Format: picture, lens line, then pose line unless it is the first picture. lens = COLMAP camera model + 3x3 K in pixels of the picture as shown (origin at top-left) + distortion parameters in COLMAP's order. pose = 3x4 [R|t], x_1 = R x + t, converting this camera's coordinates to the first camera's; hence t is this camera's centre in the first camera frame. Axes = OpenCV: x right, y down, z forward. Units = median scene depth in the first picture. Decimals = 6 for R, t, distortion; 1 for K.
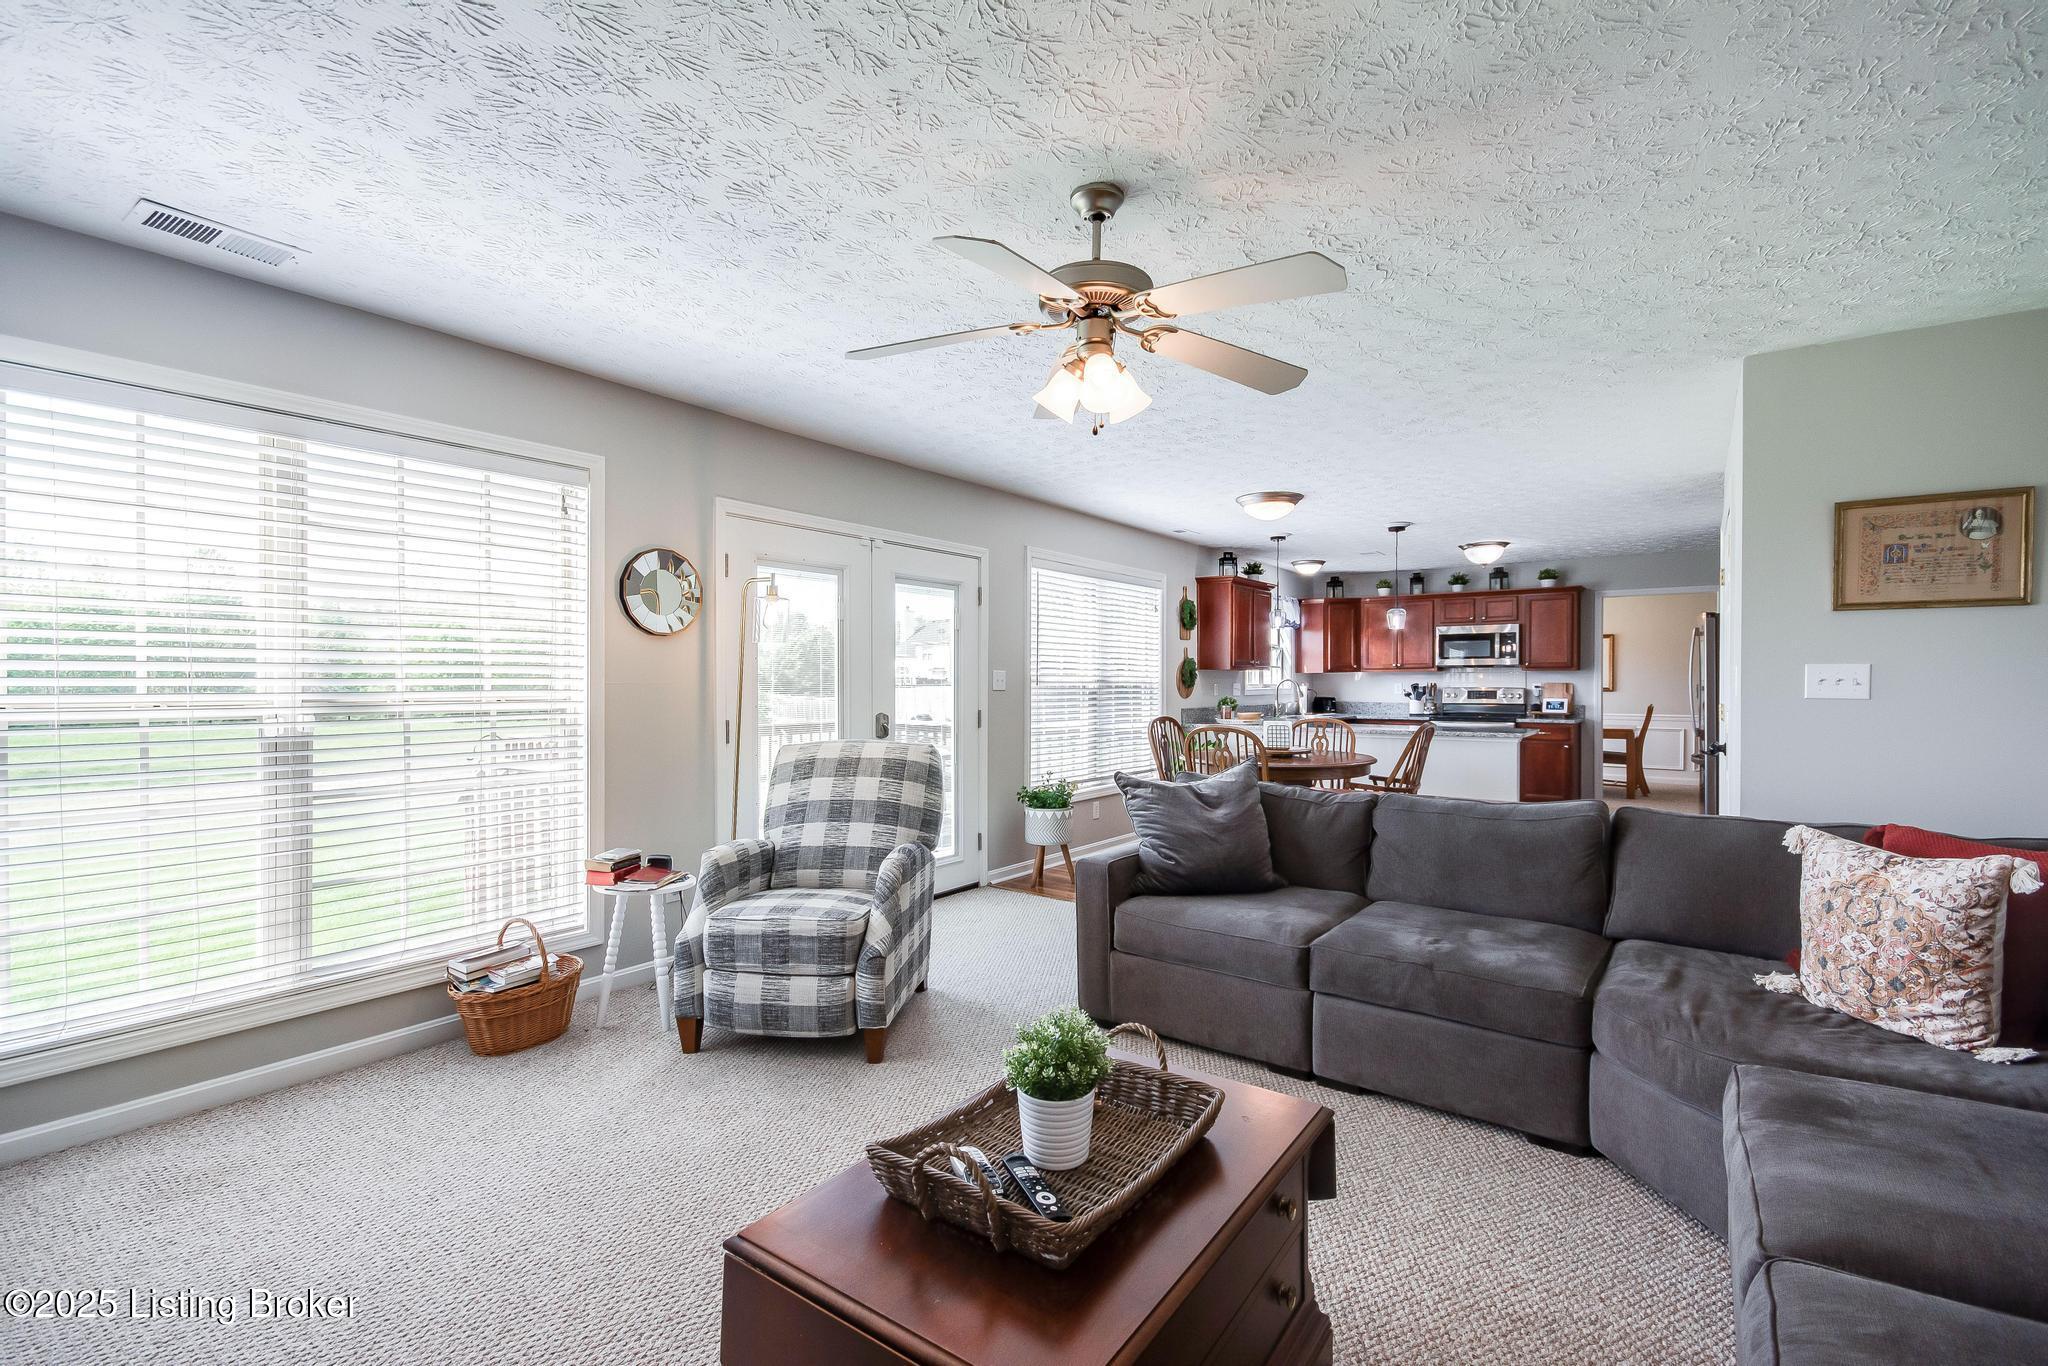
lens RADIAL K [[893.3, 0, 1035.9], [0, 893.3, 682.9], [0, 0, 1]] dist [-0.000471, -0.000026]
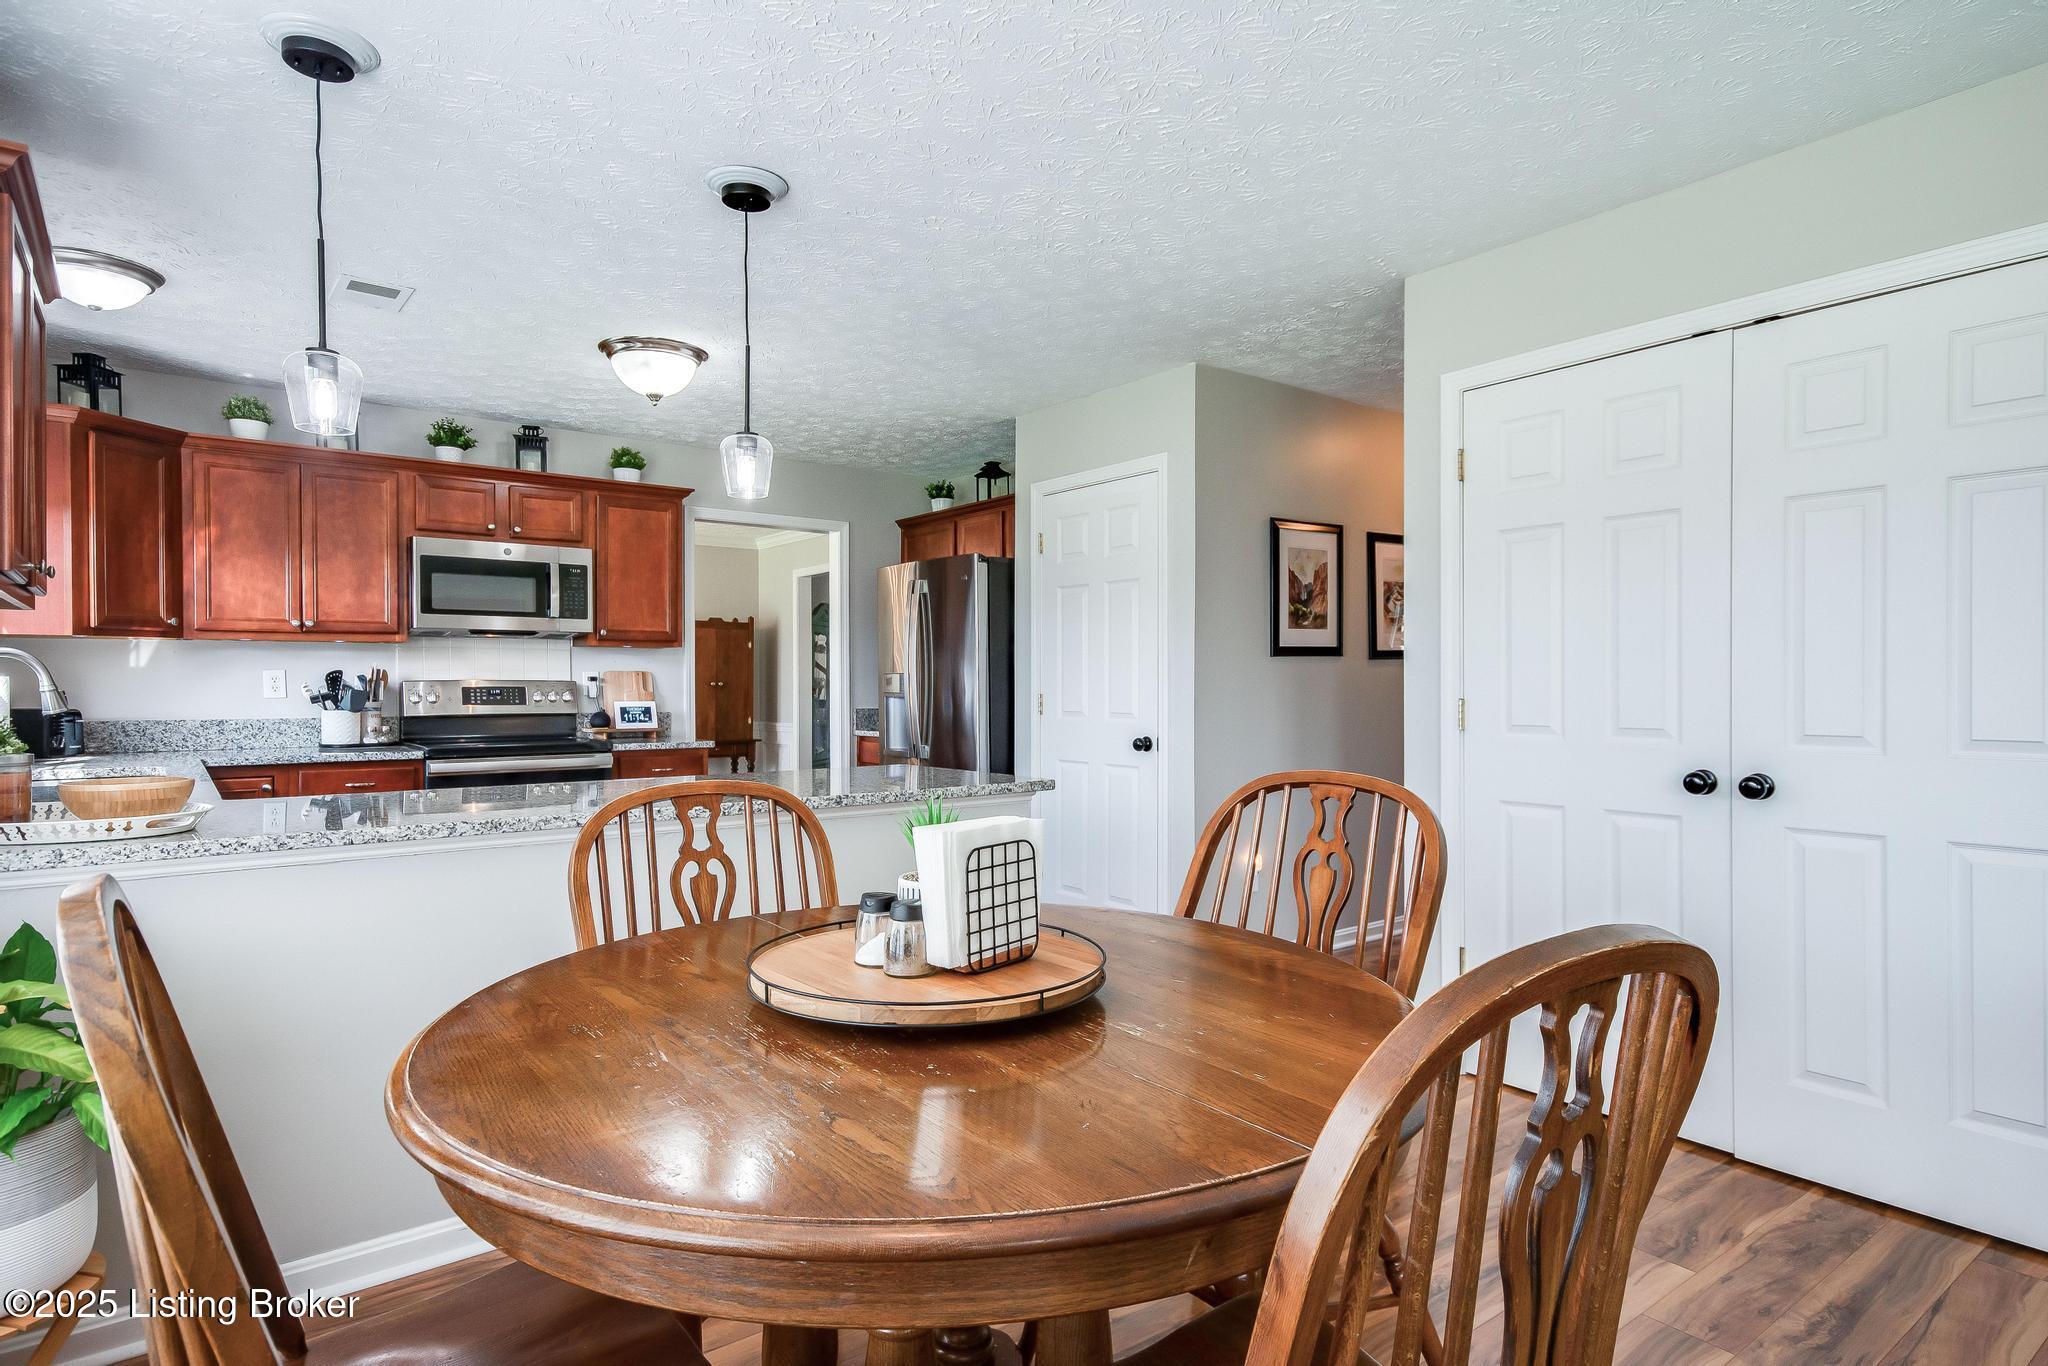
lens RADIAL K [[1108.8, 0, 1024.0], [0, 1108.8, 683.0], [0, 0, 1]] dist [0.003883, 0.000763]
pose [[0.274877, 0.000185, 0.961479, 0.024024], [0.002870, 0.999995, -0.001012, 0.007865], [-0.961475, 0.003037, 0.274875, 0.579107]]
